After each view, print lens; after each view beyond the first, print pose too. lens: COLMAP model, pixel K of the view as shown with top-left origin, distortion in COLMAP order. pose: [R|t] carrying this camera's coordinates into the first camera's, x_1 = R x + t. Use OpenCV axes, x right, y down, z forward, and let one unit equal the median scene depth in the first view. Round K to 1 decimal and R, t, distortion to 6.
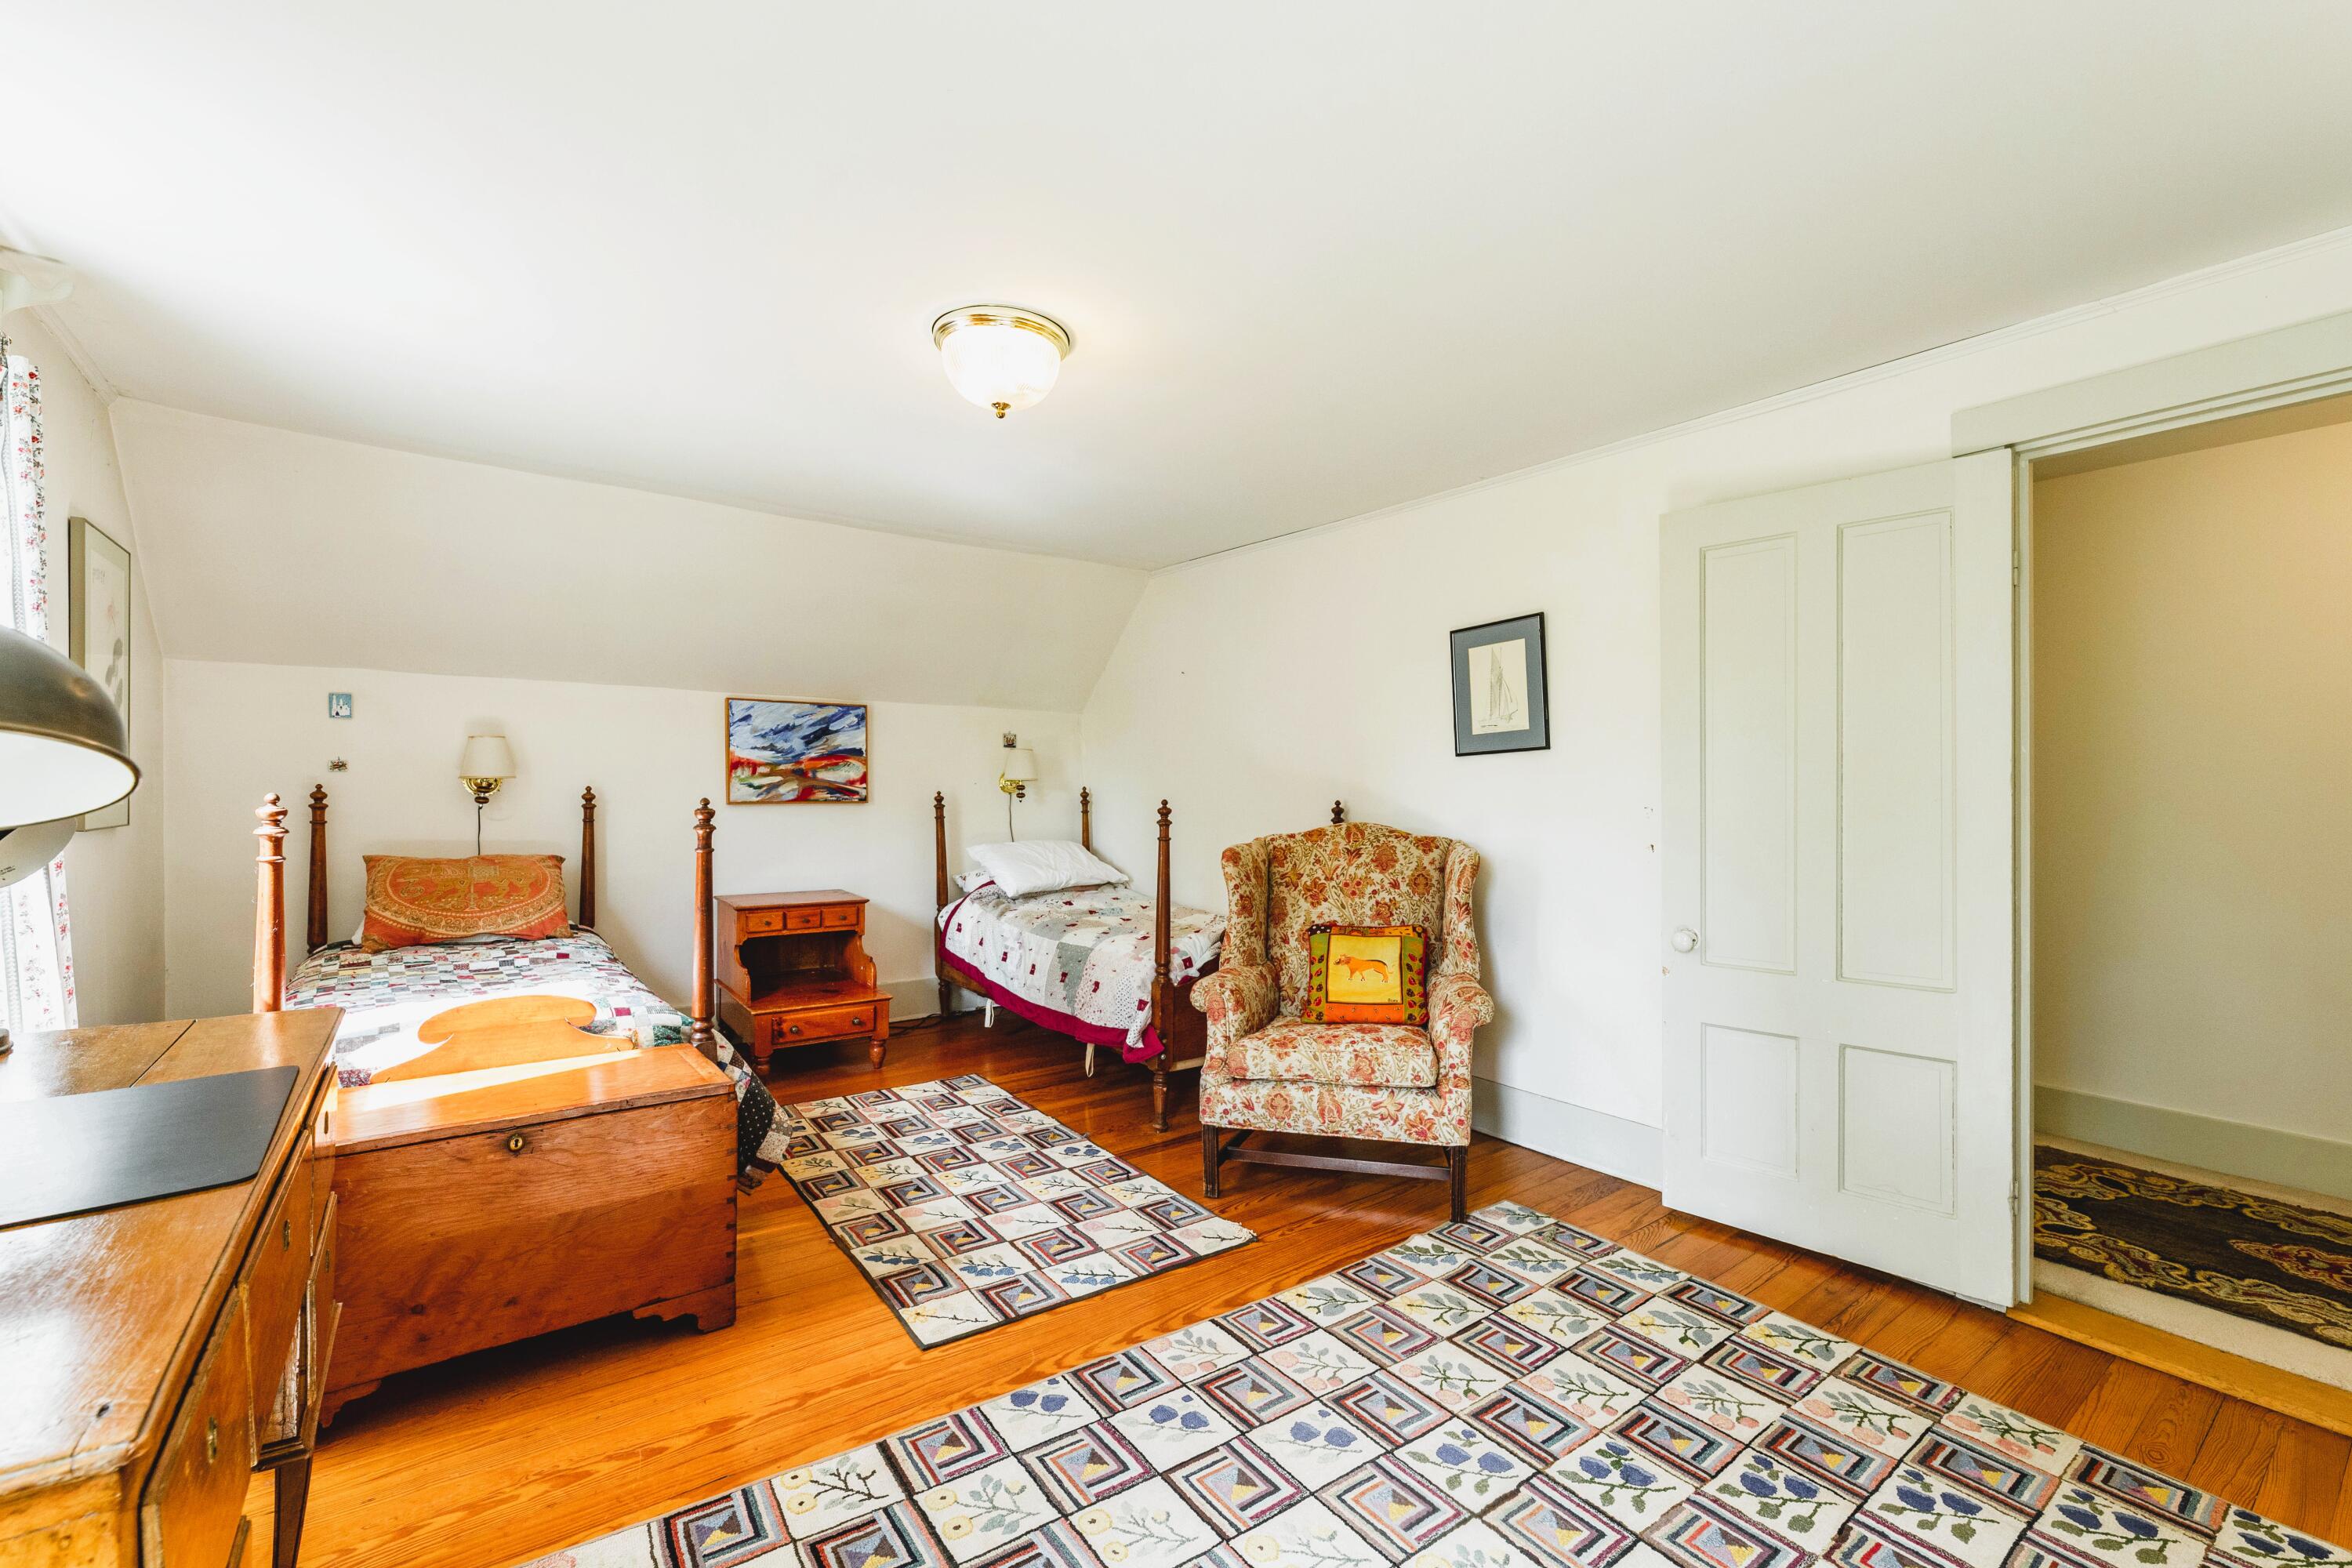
lens RADIAL K [[1003.4, 0, 1176.3], [0, 1003.4, 793.4], [0, 0, 1]] dist [-0.001248, -0.001056]
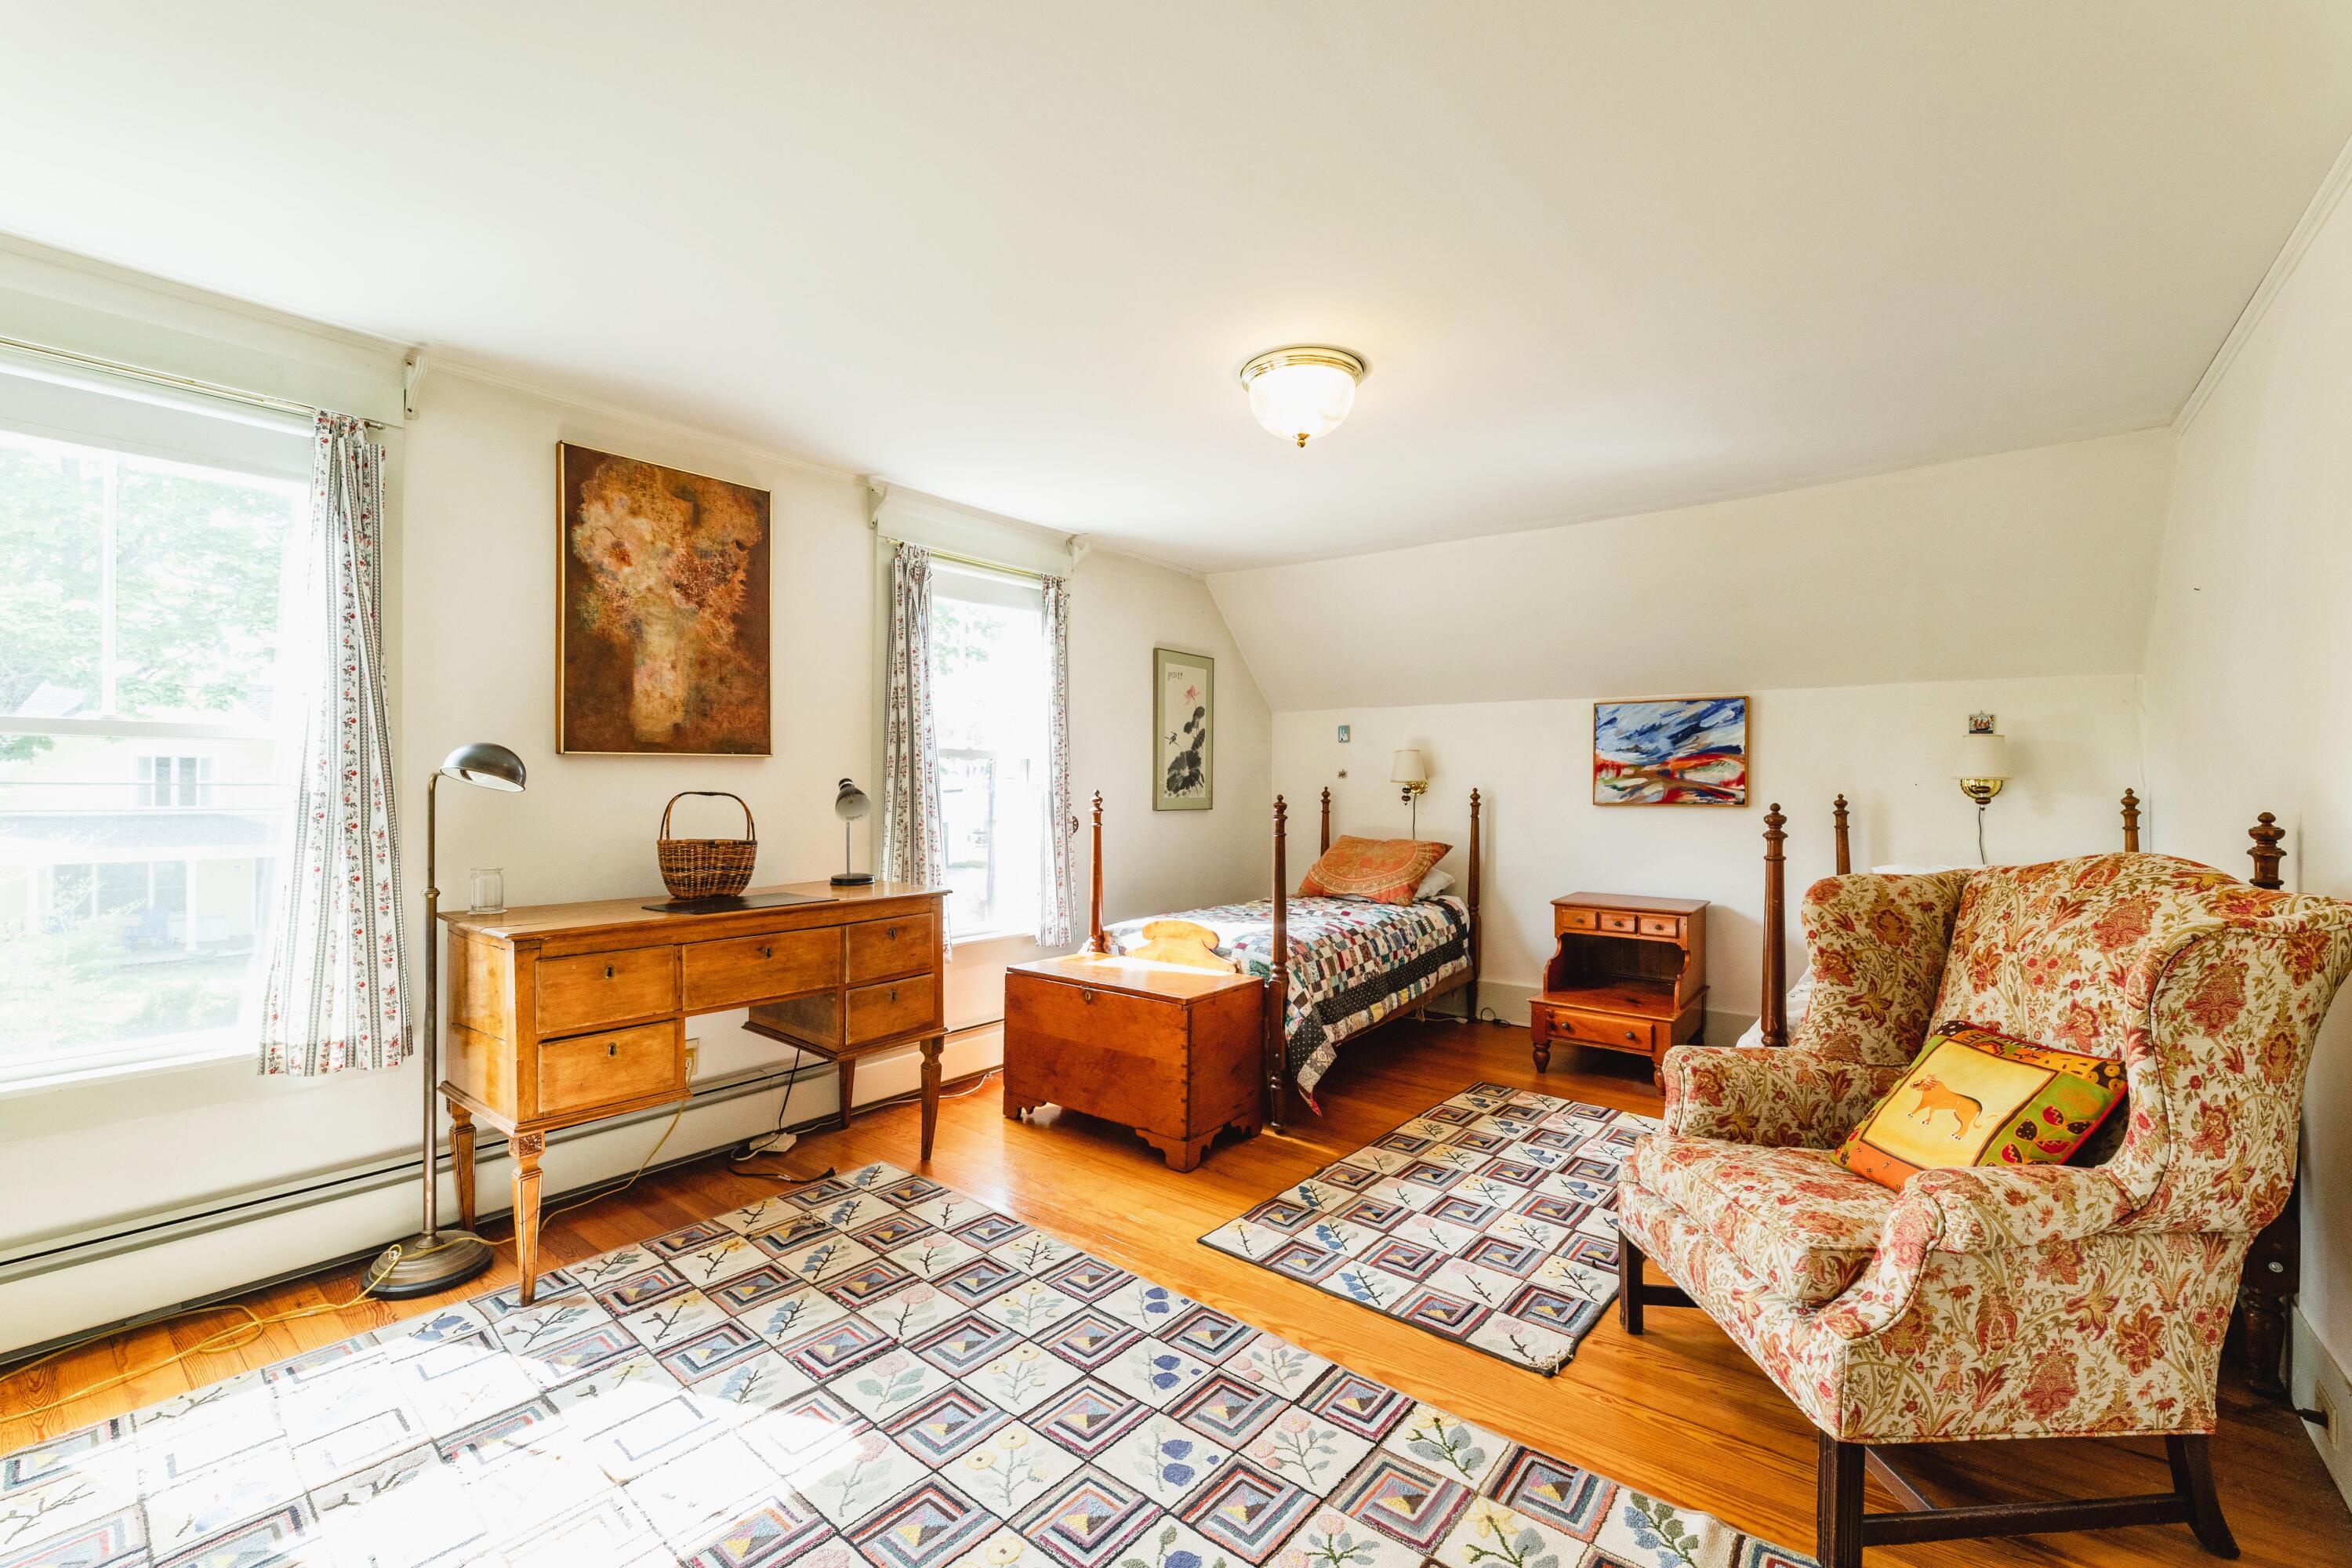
lens RADIAL K [[1003.4, 0, 1176.3], [0, 1003.4, 793.4], [0, 0, 1]] dist [-0.001248, -0.001056]
pose [[0.249760, 0.002371, -0.968305, 0.622144], [-0.009829, 0.999952, -0.000087, 0.003828], [0.968258, 0.009539, 0.249771, 0.441581]]
